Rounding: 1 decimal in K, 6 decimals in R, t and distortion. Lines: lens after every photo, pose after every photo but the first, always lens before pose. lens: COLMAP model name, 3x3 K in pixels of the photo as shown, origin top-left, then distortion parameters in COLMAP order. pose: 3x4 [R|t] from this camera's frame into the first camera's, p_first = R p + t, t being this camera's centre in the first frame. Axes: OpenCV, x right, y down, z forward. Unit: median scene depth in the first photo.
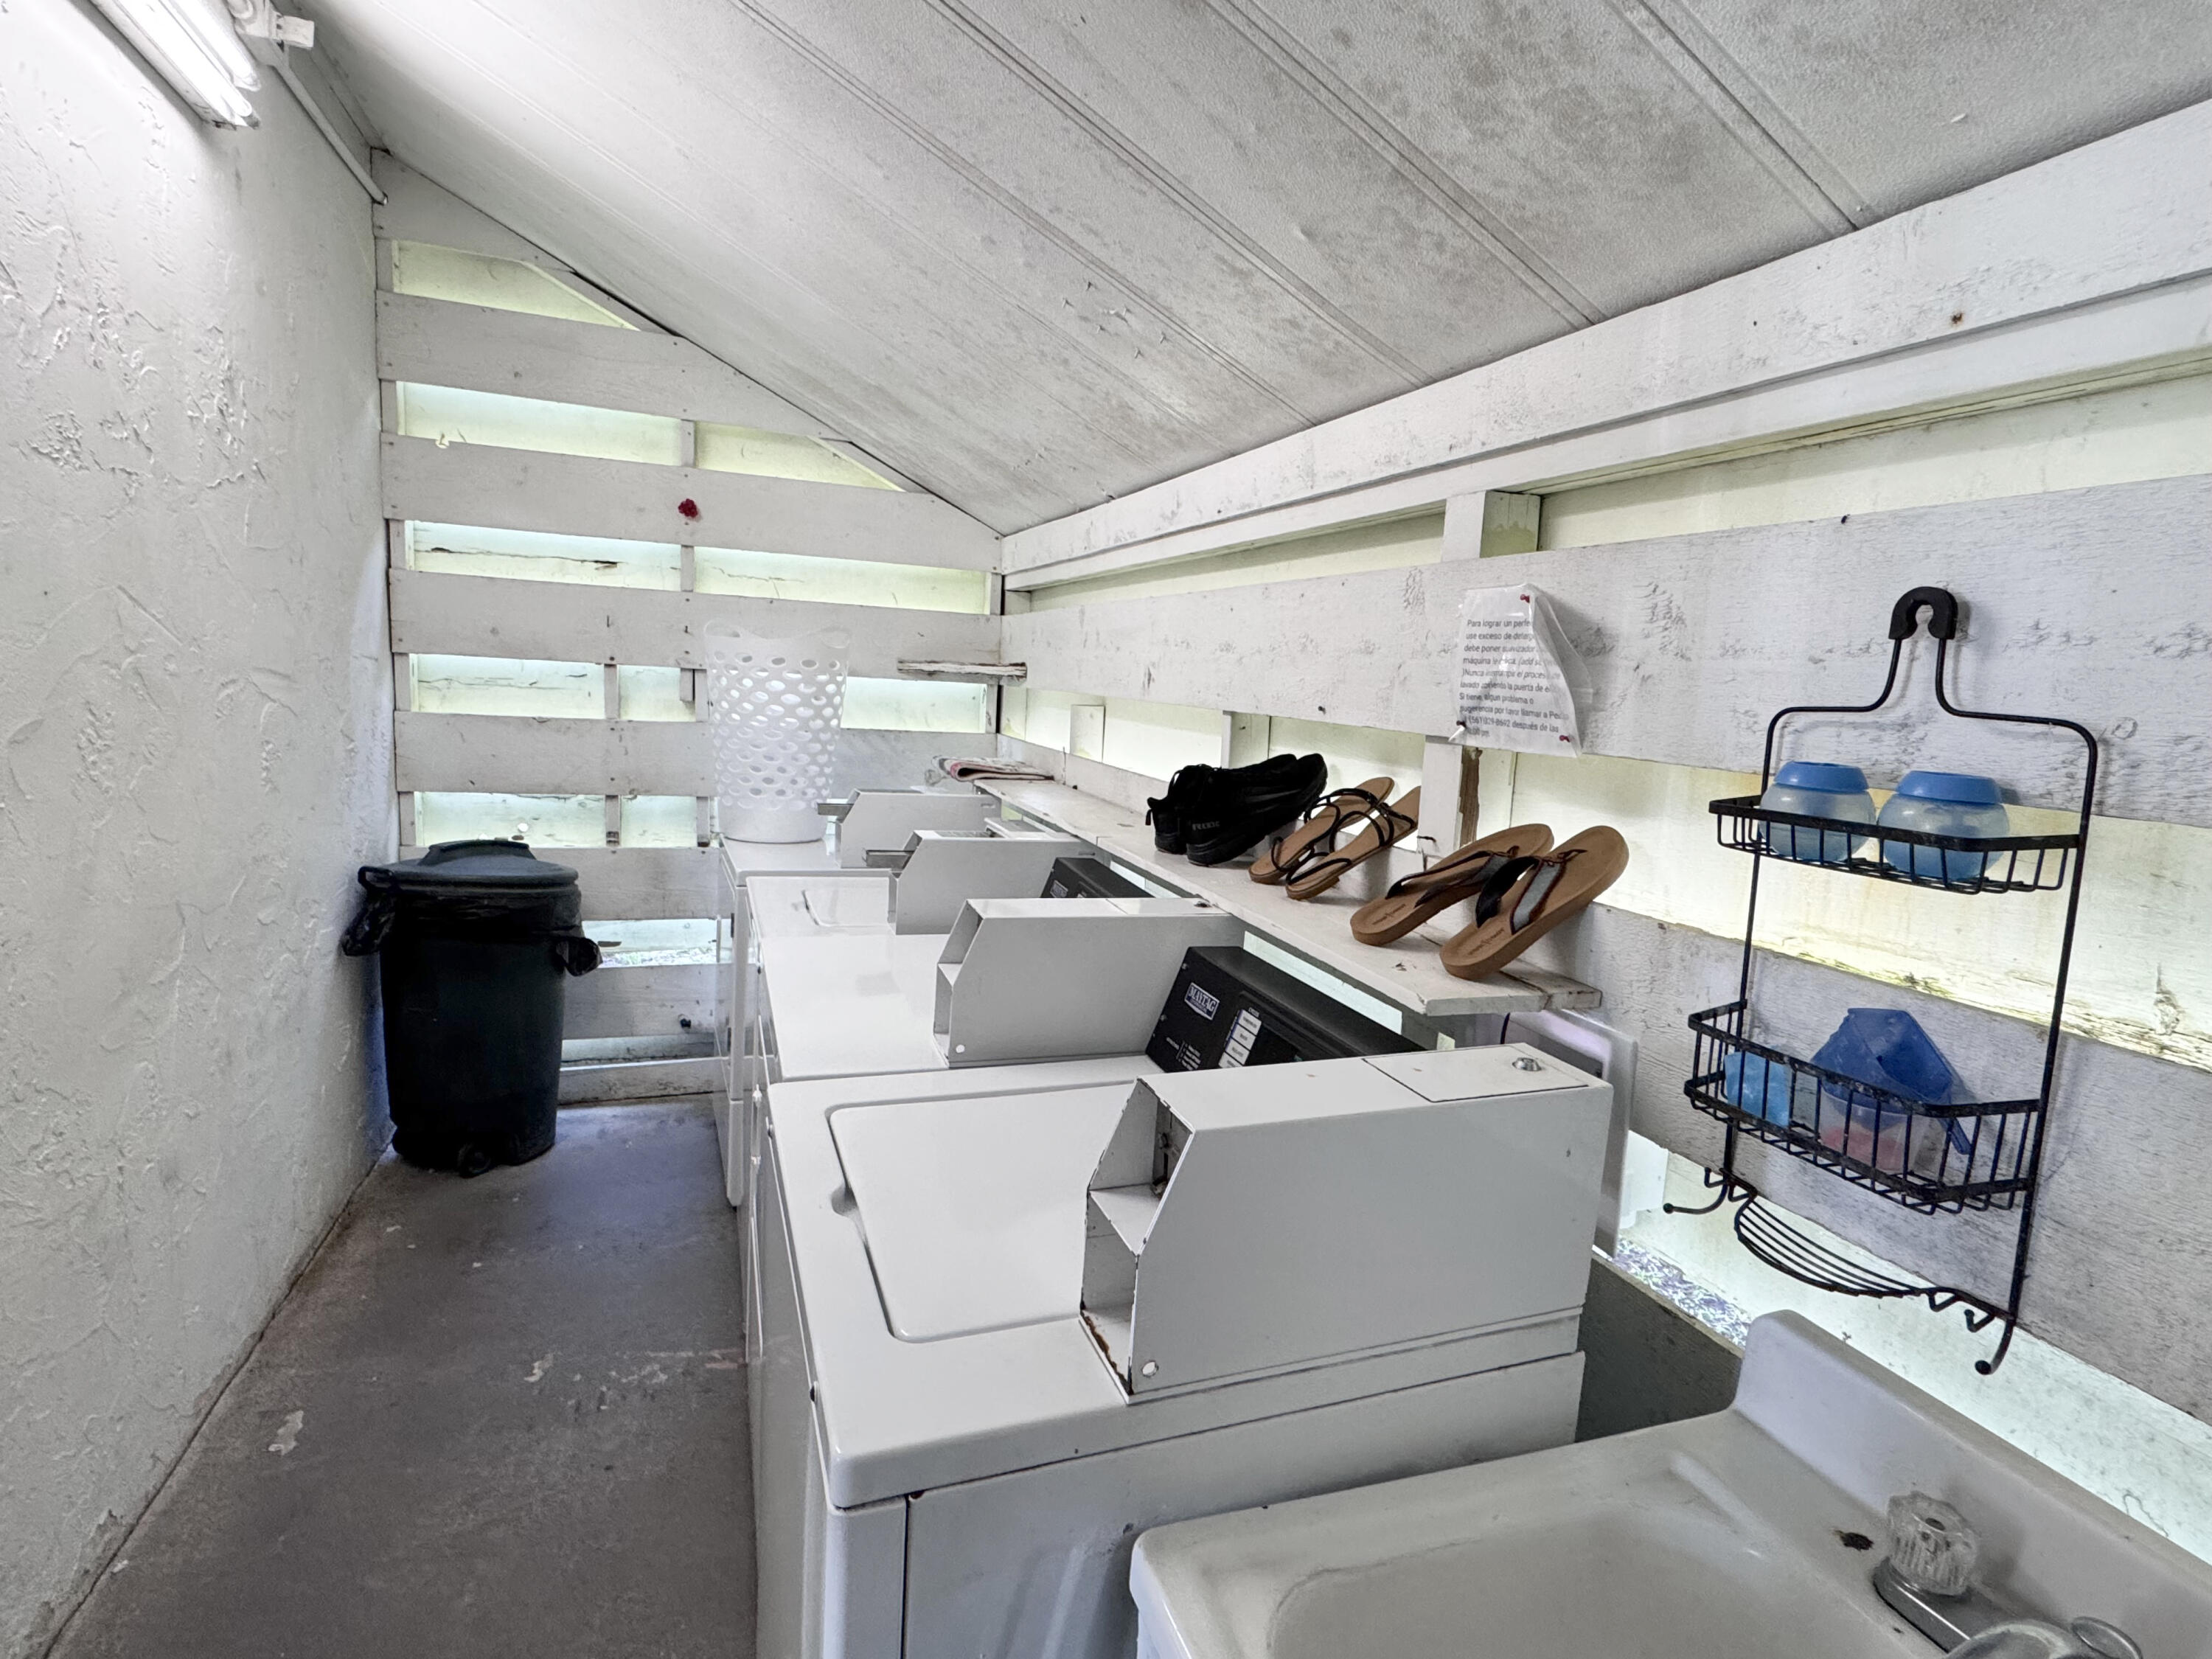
lens RADIAL K [[1088.3, 0, 1106.0], [0, 1088.3, 829.5], [0, 0, 1]] dist [0.000417, 0.000052]
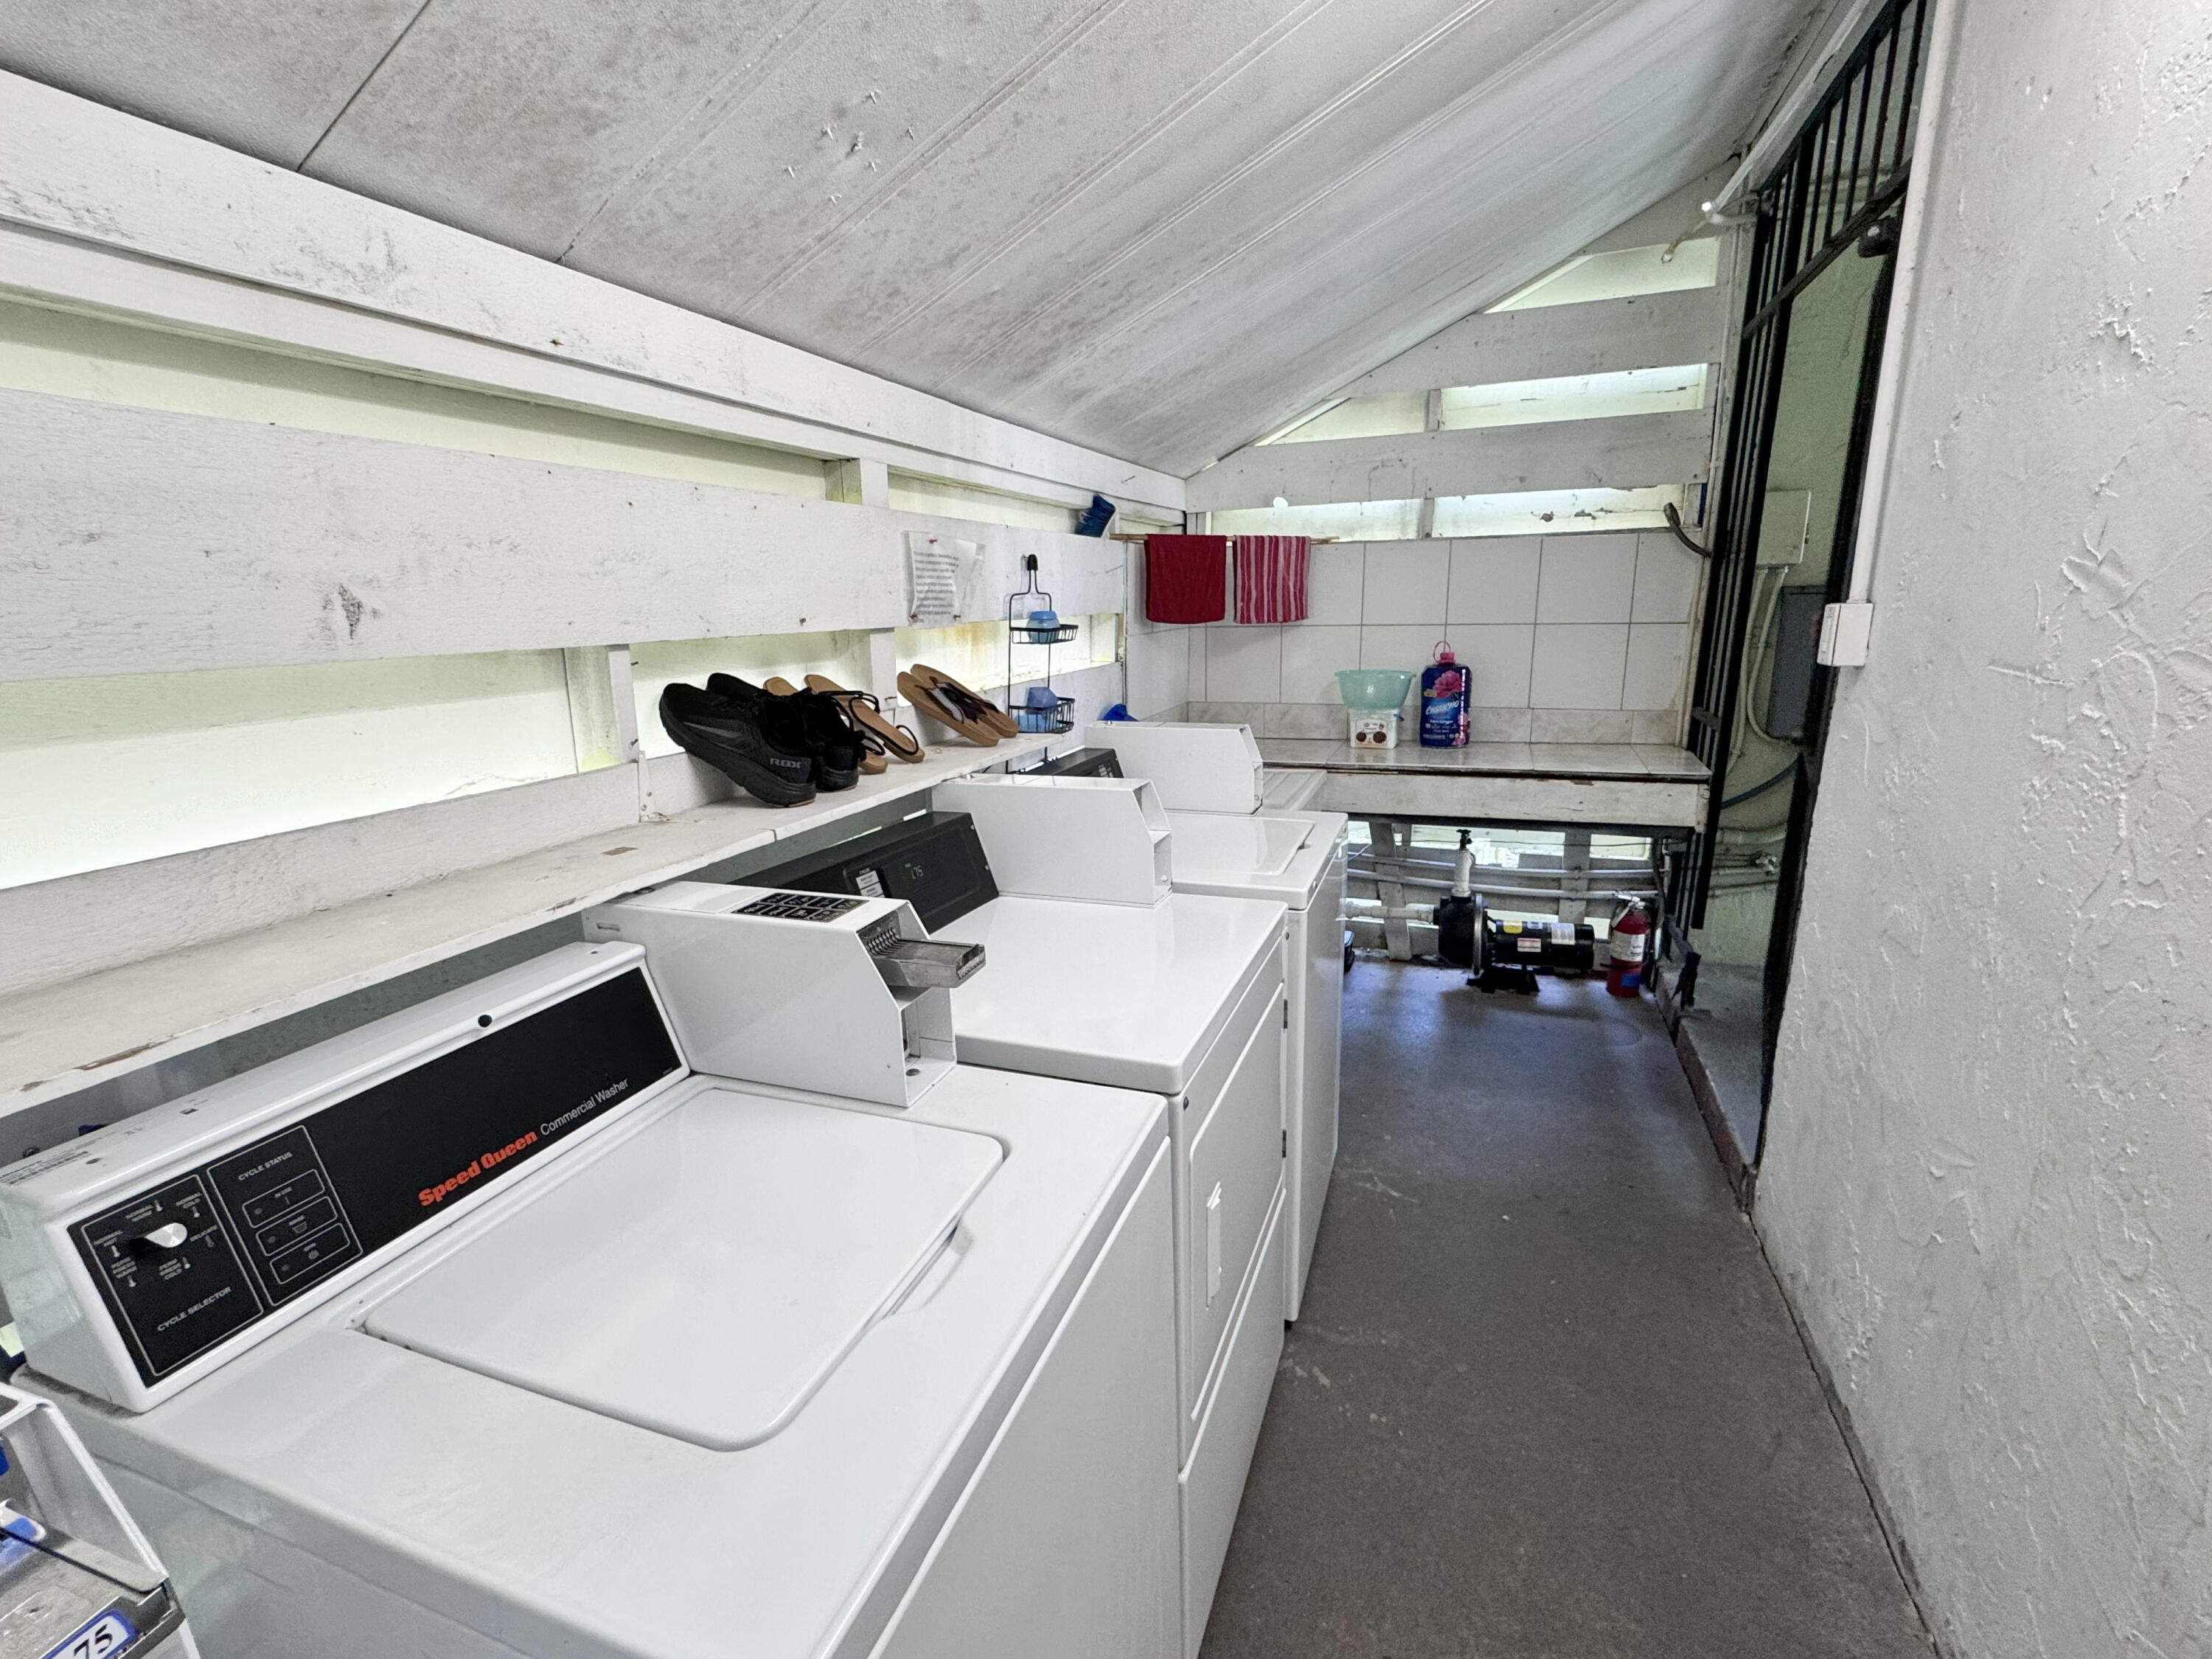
lens RADIAL K [[994.3, 0, 1106.0], [0, 994.3, 829.5], [0, 0, 1]] dist [0.001239, 0.000110]
pose [[-0.760642, -0.179188, 0.623952, -0.902574], [0.079605, 0.928150, 0.363593, -0.331209], [-0.644273, 0.326233, -0.691726, 2.030096]]
